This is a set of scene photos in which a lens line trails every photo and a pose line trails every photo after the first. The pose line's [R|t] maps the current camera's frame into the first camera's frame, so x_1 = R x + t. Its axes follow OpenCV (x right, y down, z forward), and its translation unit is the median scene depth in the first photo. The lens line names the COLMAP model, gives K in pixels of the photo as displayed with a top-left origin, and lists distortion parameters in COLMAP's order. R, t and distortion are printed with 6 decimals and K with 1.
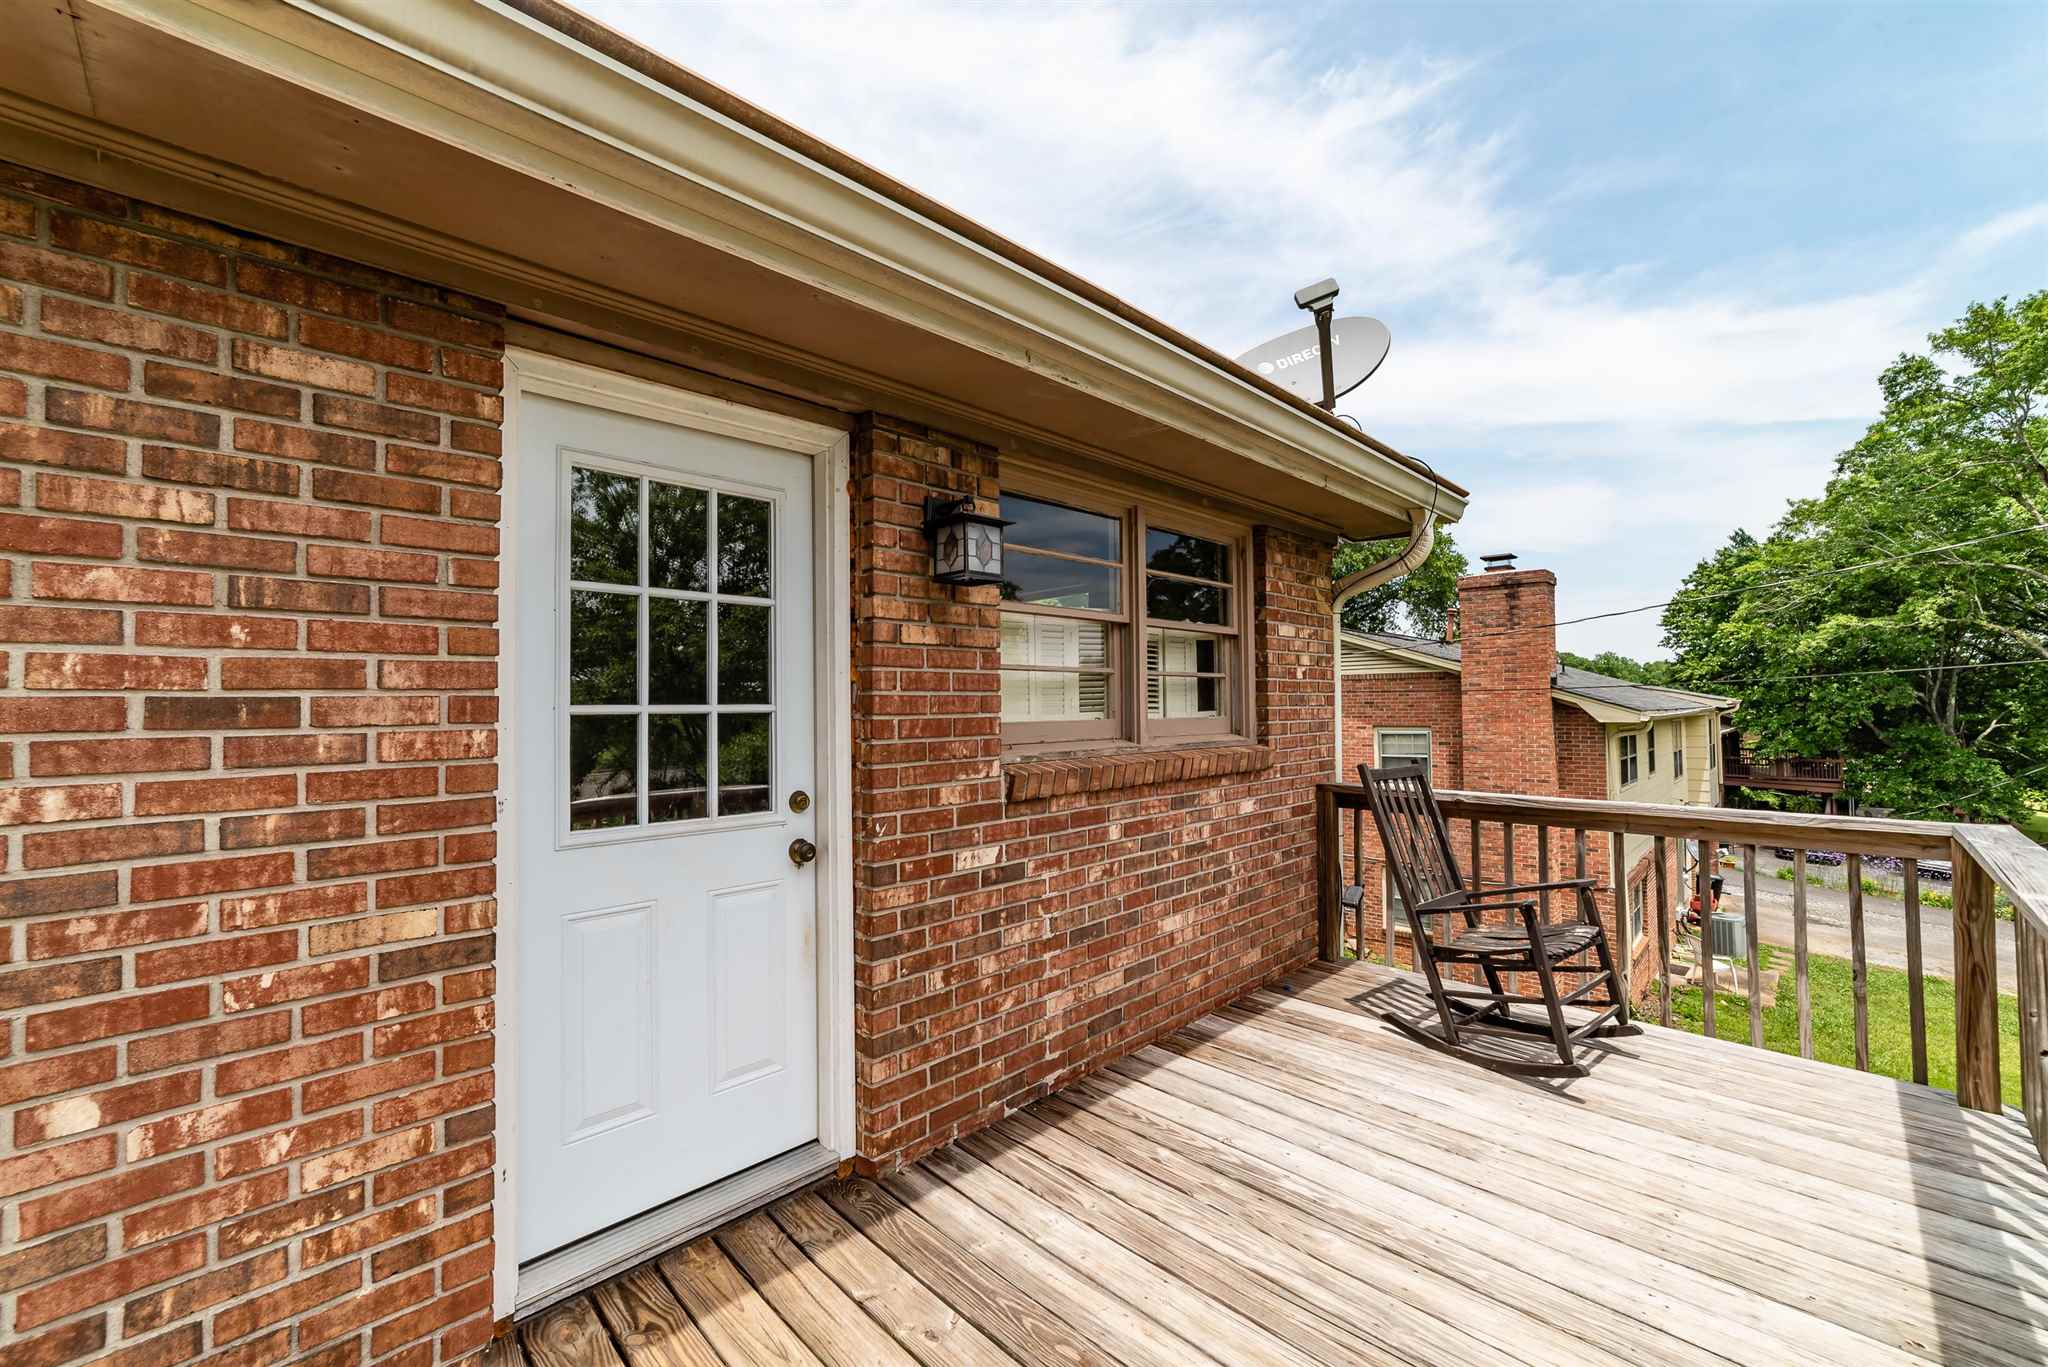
lens RADIAL K [[800.1, 0, 1017.4], [0, 800.1, 681.8], [0, 0, 1]] dist [-0.003588, 0.000361]
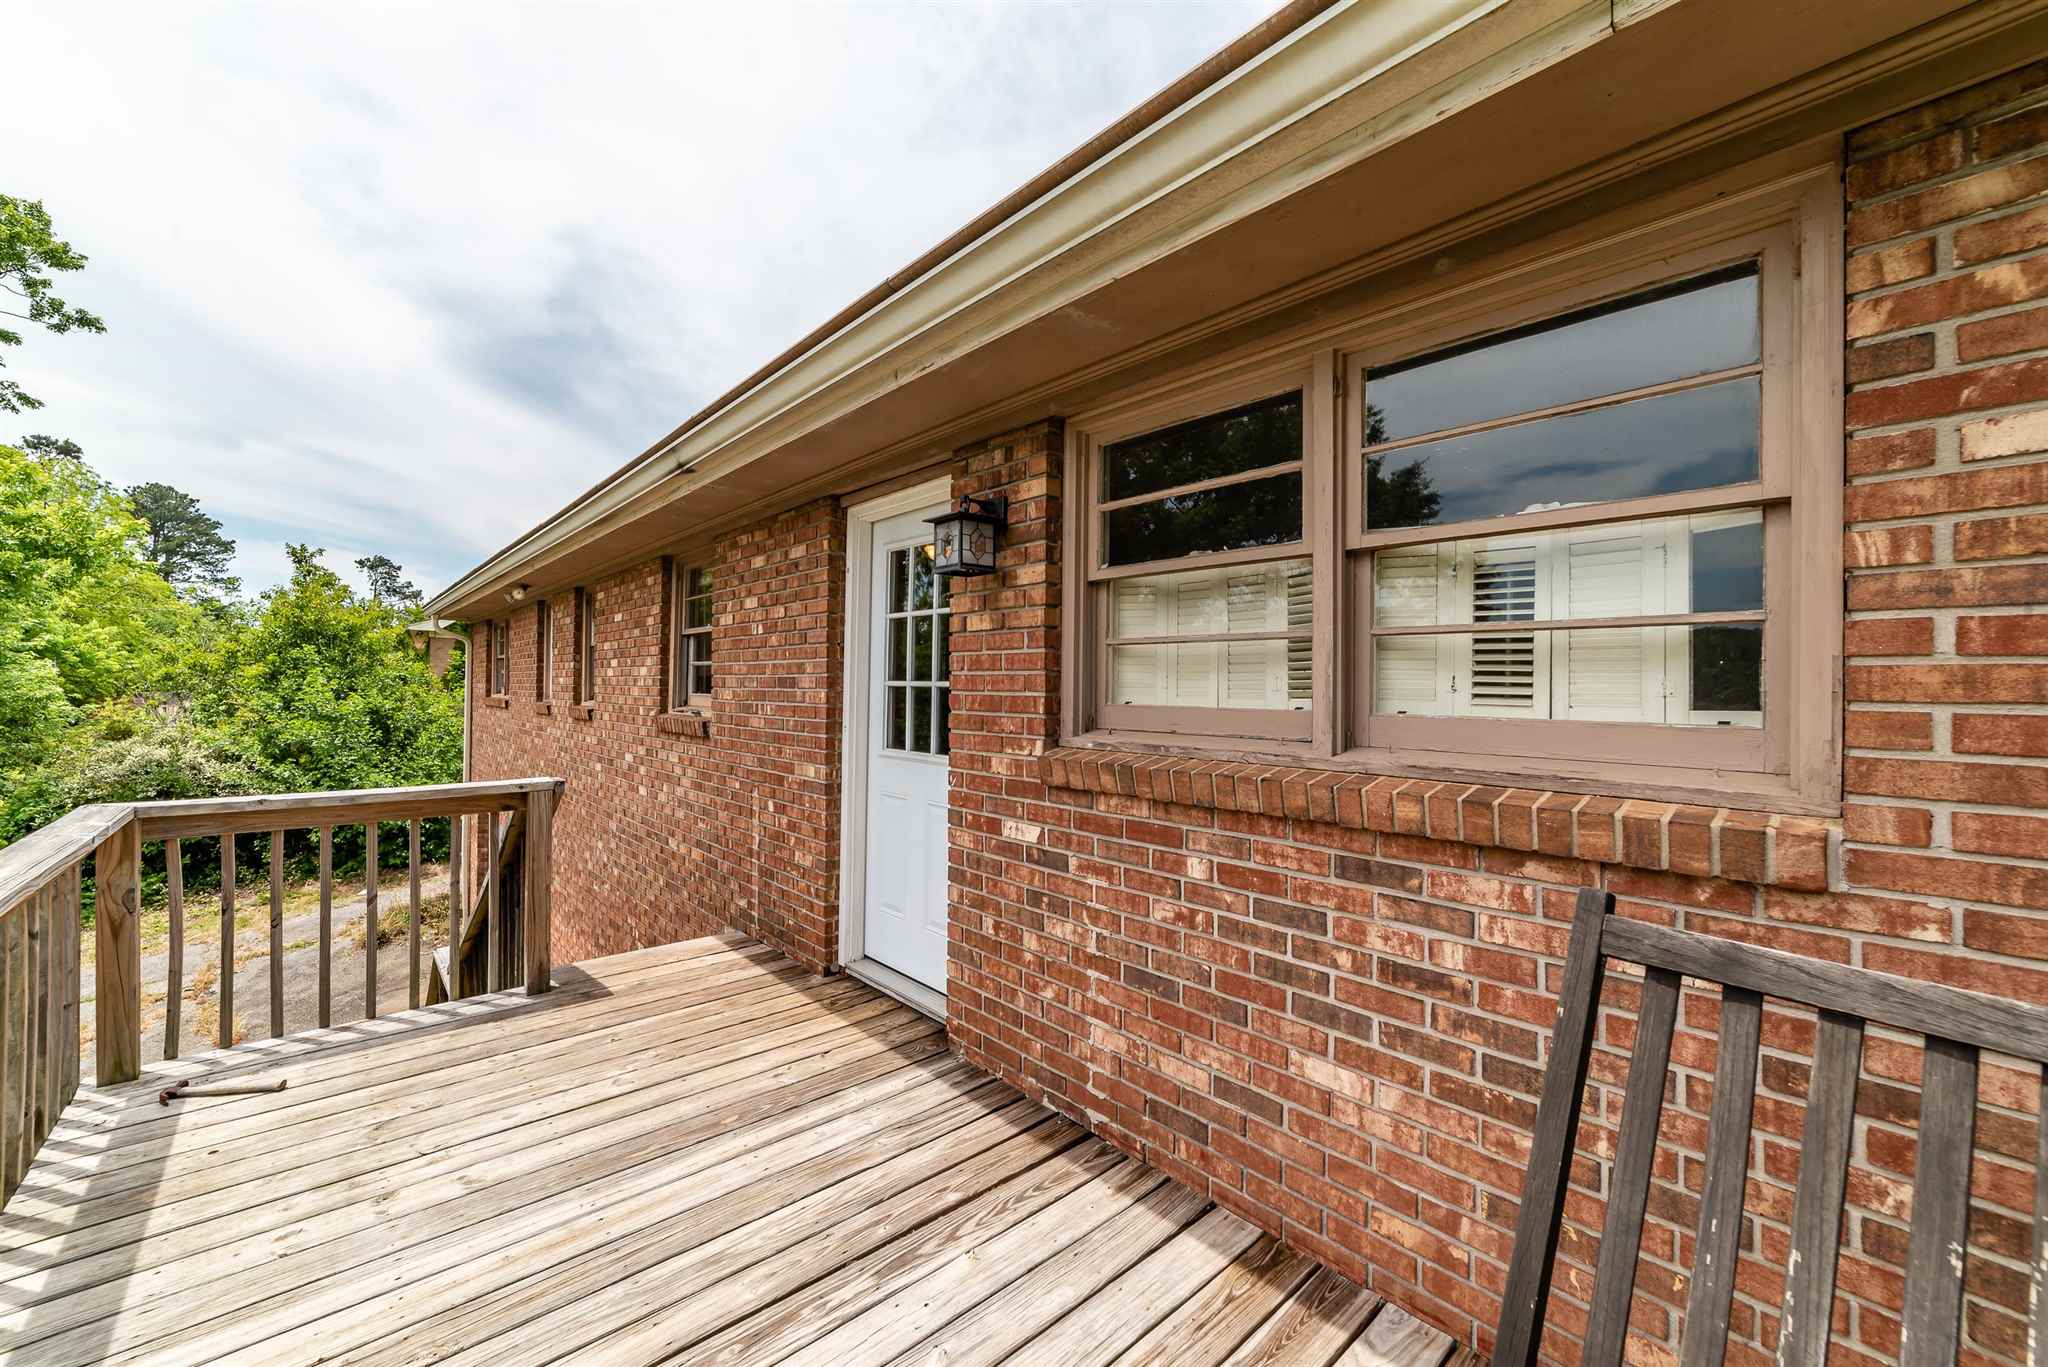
lens RADIAL K [[800.1, 0, 1017.4], [0, 800.1, 681.8], [0, 0, 1]] dist [-0.003588, 0.000361]
pose [[-0.038786, 0.003670, -0.999241, 0.940408], [0.018837, 0.999818, 0.002941, 0.022456], [0.999070, -0.018709, -0.038848, 0.992506]]
